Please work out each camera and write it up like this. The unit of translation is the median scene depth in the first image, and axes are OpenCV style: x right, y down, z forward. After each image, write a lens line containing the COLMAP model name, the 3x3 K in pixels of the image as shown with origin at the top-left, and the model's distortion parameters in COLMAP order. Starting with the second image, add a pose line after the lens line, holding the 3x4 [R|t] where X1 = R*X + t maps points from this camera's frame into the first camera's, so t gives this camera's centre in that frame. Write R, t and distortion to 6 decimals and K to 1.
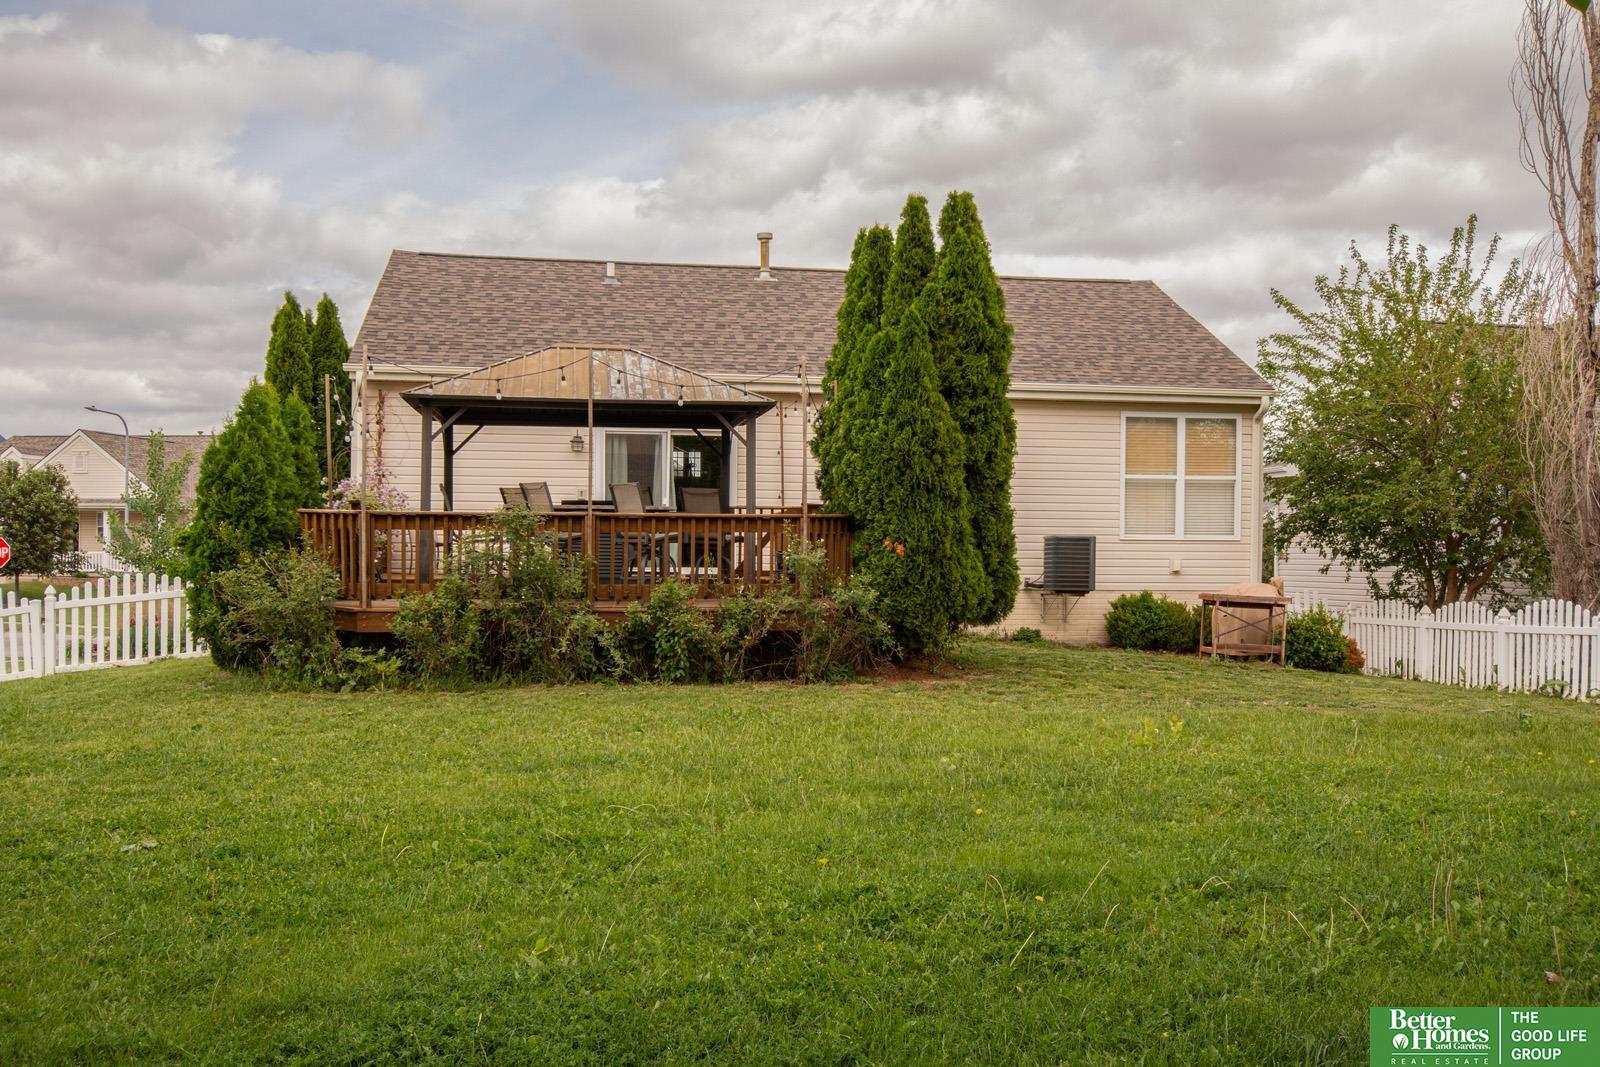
lens RADIAL K [[1655.0, 0, 797.7], [0, 1655.0, 614.4], [0, 0, 1]] dist [0.003921, 0.007889]
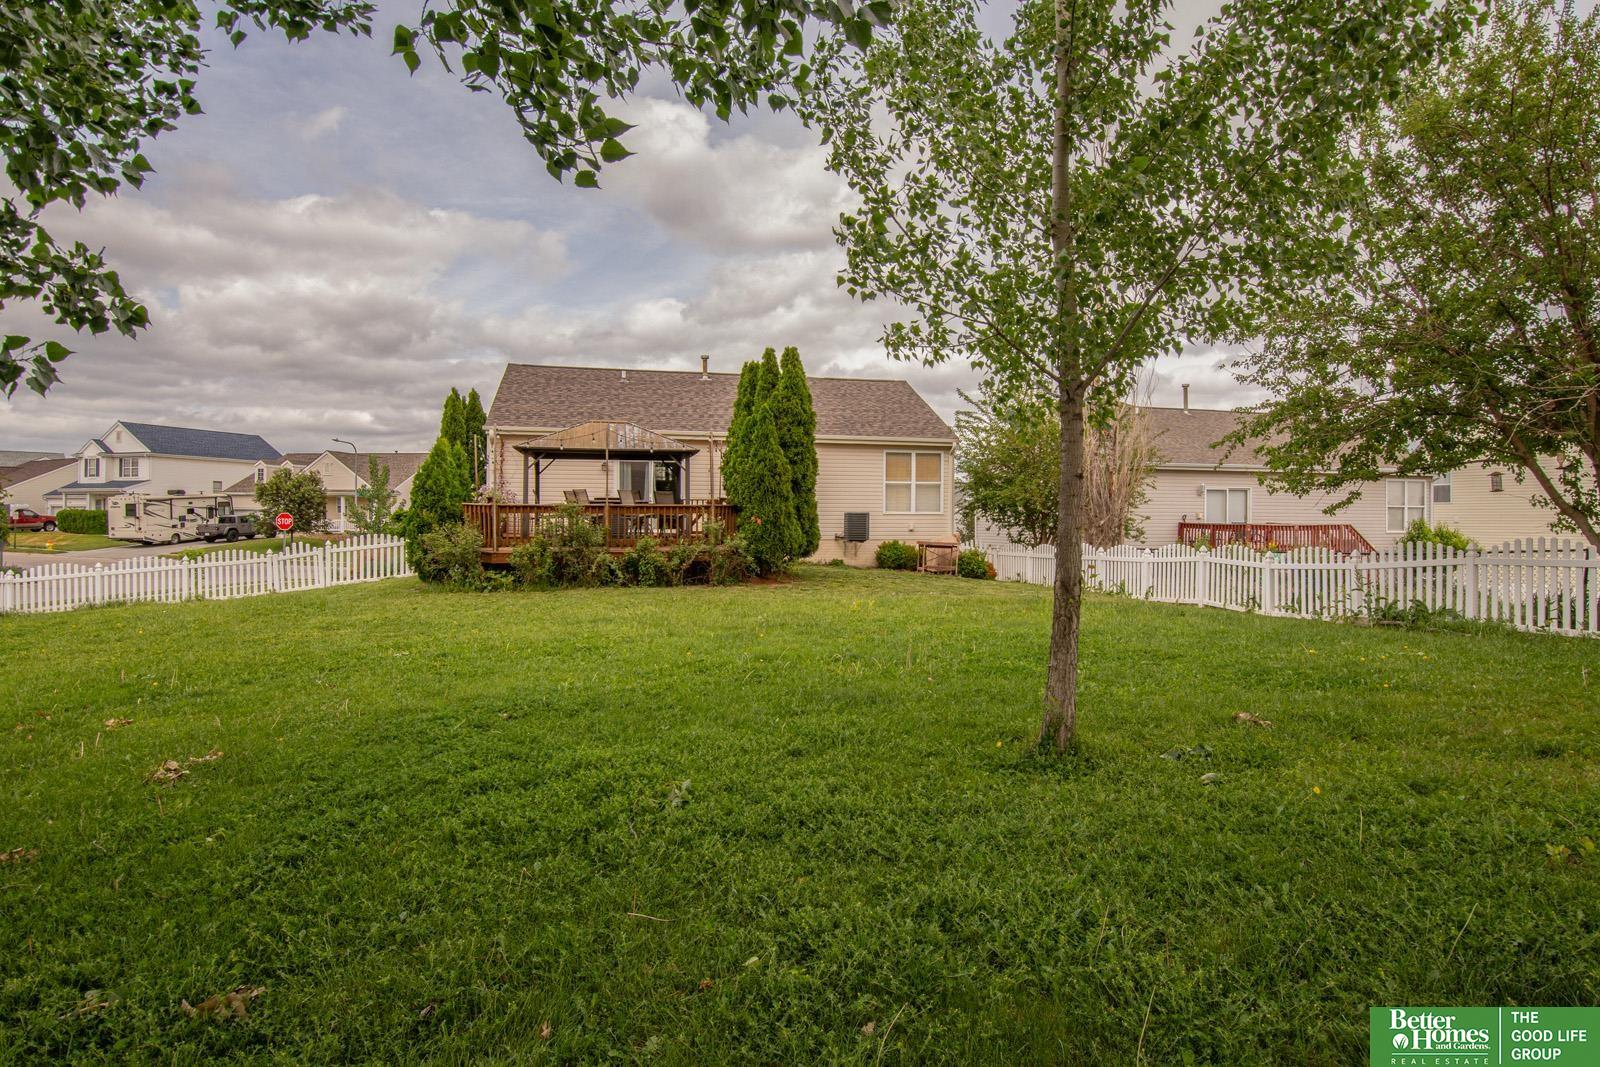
lens RADIAL K [[906.7, 0, 804.7], [0, 906.7, 543.4], [0, 0, 1]] dist [0.002738, 0.000087]
pose [[0.997091, -0.006059, 0.075980, 0.029195], [0.006793, 0.999933, -0.009402, -0.000596], [-0.075917, 0.009891, 0.997065, -0.124477]]
